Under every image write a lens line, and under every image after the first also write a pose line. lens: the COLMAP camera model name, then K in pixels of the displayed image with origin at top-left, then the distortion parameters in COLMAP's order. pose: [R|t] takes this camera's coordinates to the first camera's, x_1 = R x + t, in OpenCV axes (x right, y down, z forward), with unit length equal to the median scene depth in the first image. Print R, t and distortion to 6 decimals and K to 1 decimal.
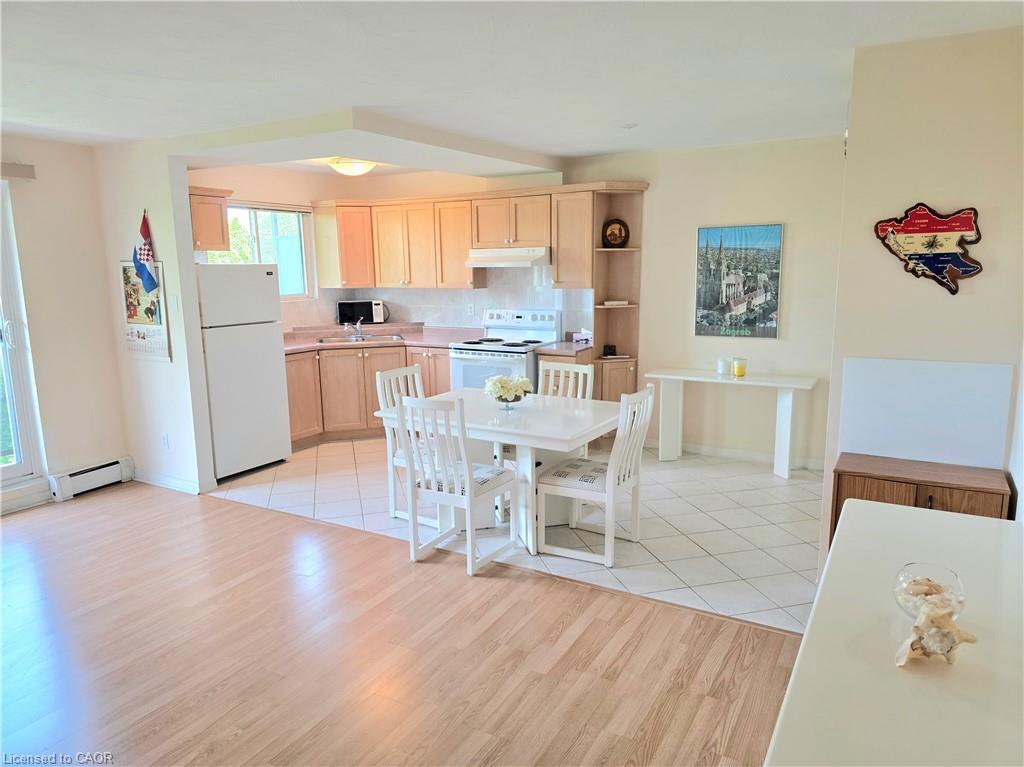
lens RADIAL K [[689.0, 0, 519.3], [0, 689.0, 385.6], [0, 0, 1]] dist [0.079370, -0.084259]
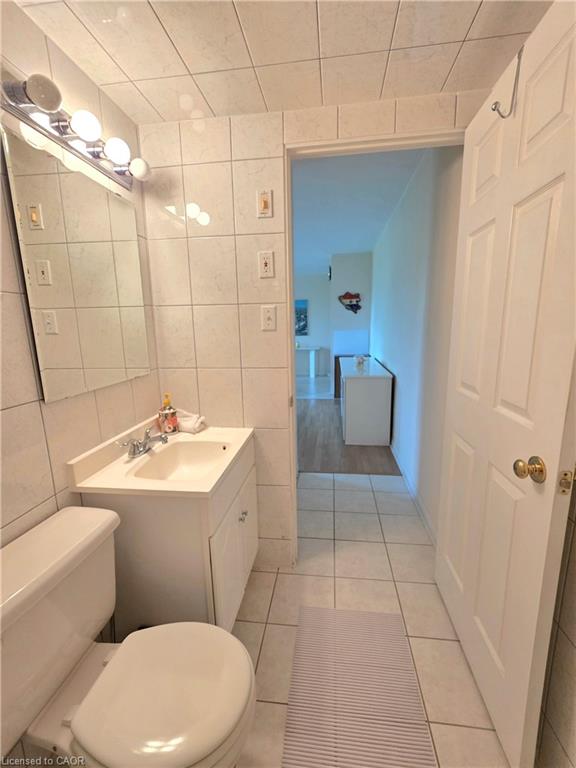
lens RADIAL K [[324.3, 0, 288.0], [0, 324.3, 384.0], [0, 0, 1]] dist [0.000136, 0.000138]
pose [[0.929585, -0.075424, 0.360807, -0.273495], [0.074537, 0.997083, 0.016396, 0.124630], [-0.360992, 0.011652, 0.932496, -0.368572]]
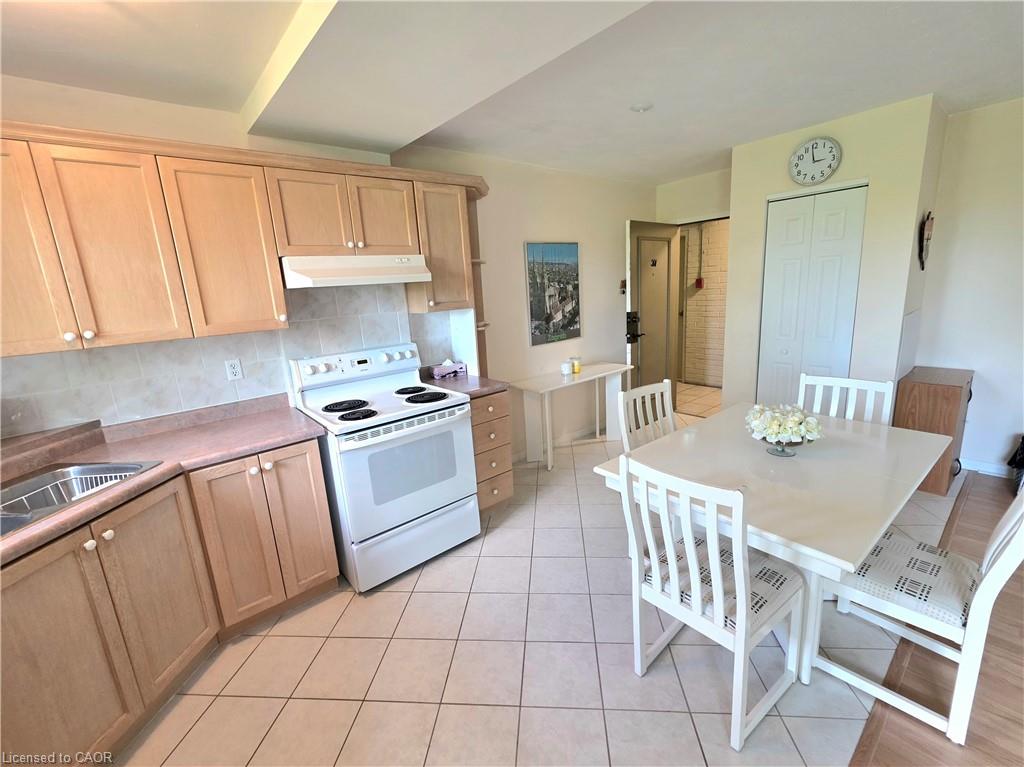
lens RADIAL K [[439.2, 0, 512.2], [0, 439.2, 381.0], [0, 0, 1]] dist [0.000318, -0.000173]
pose [[0.348980, -0.208956, 0.913537, -0.393487], [0.220371, 0.965786, 0.136723, -0.123683], [-0.910851, 0.153603, 0.383088, 0.809468]]
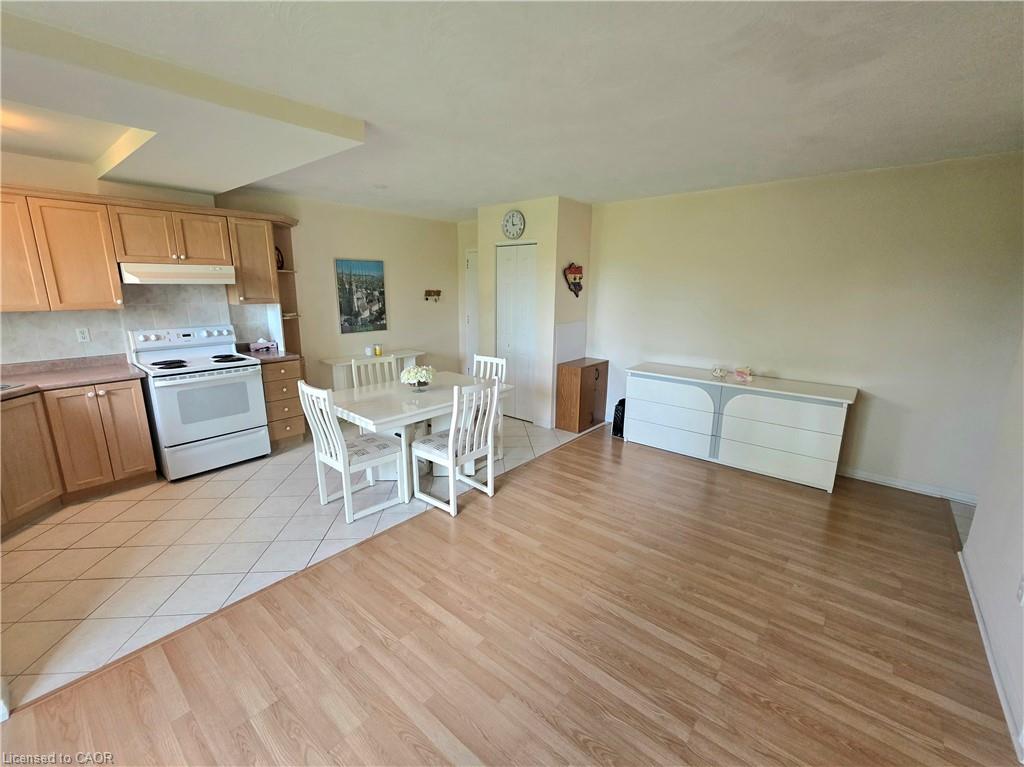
lens RADIAL K [[432.4, 0, 511.6], [0, 432.4, 380.4], [0, 0, 1]] dist [0.000136, 0.000138]
pose [[0.188112, -0.198379, 0.961904, -0.595225], [0.164072, 0.971973, 0.168369, -0.074329], [-0.968346, 0.126149, 0.215388, 0.488276]]
